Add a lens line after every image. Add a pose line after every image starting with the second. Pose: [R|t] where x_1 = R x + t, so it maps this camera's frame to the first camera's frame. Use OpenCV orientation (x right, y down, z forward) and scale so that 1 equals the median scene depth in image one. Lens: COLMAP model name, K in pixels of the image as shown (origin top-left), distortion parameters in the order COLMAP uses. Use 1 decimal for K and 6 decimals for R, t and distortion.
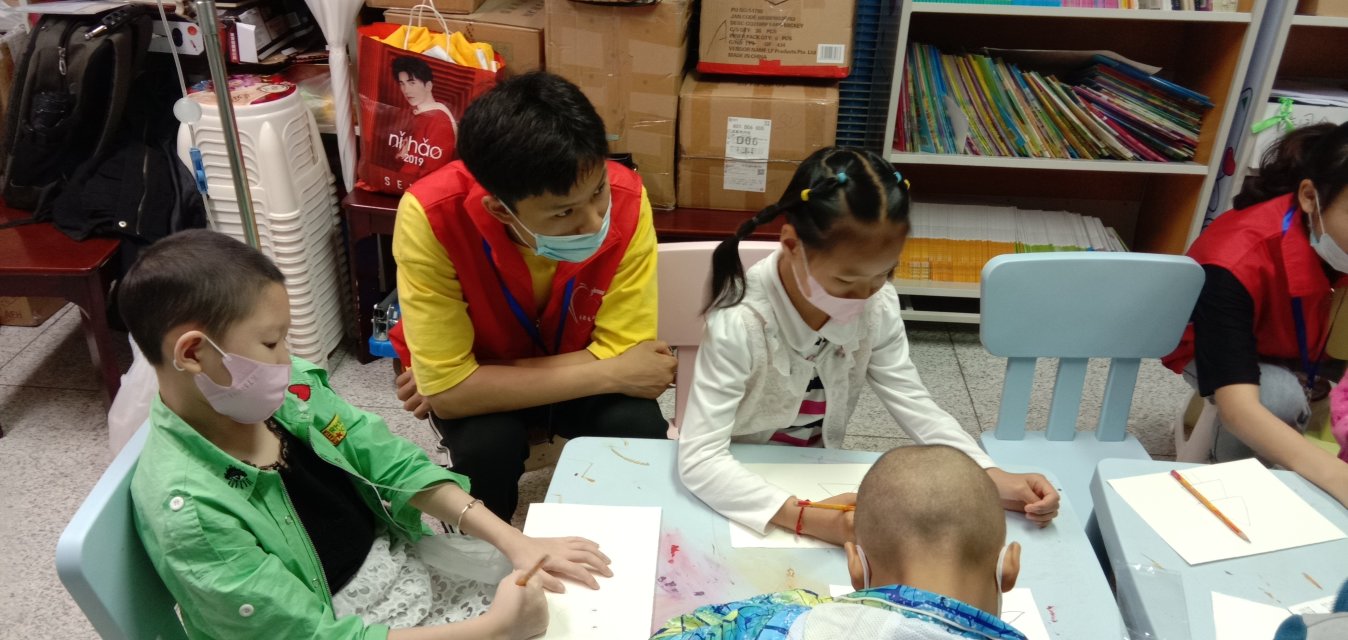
lens RADIAL K [[1038.1, 0, 676.7], [0, 1038.1, 320.1], [0, 0, 1]] dist [-0.008024, -0.000480]
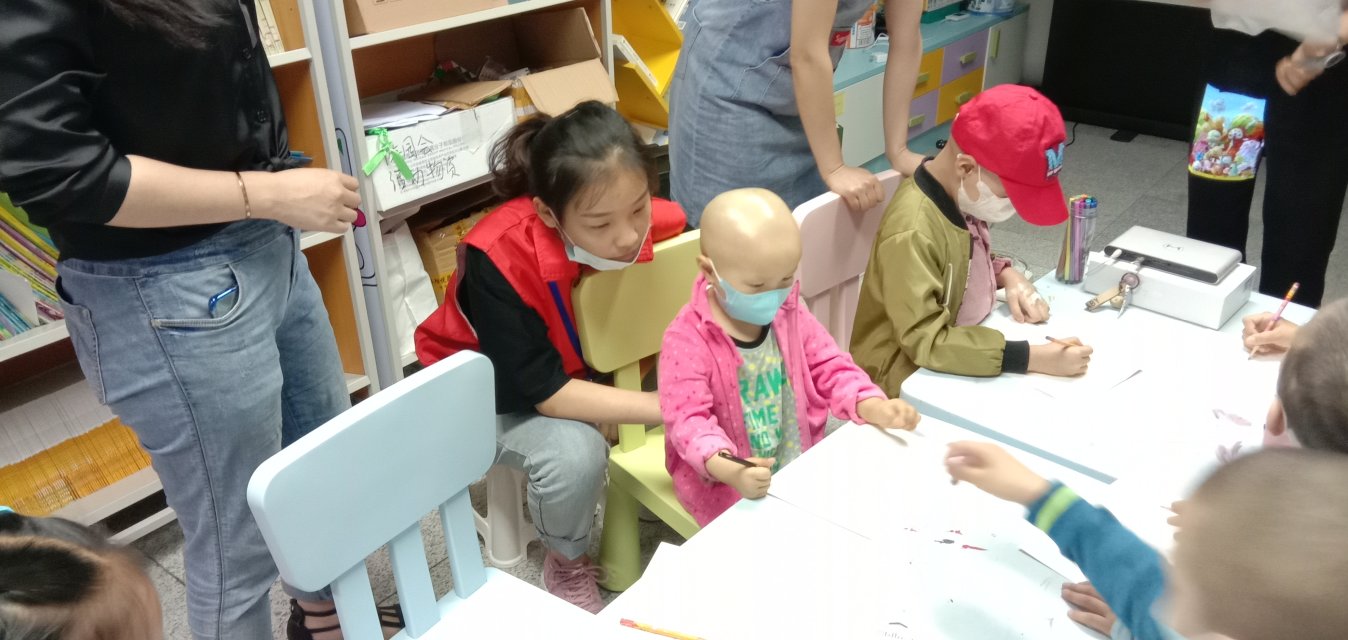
lens RADIAL K [[1038.1, 0, 675.6], [0, 1038.1, 315.4], [0, 0, 1]] dist [-0.008024, -0.000480]
pose [[0.588762, -0.392968, 0.706353, 0.040941], [0.440247, 0.888778, 0.127501, -0.070261], [-0.677895, 0.235902, 0.696282, 0.235082]]
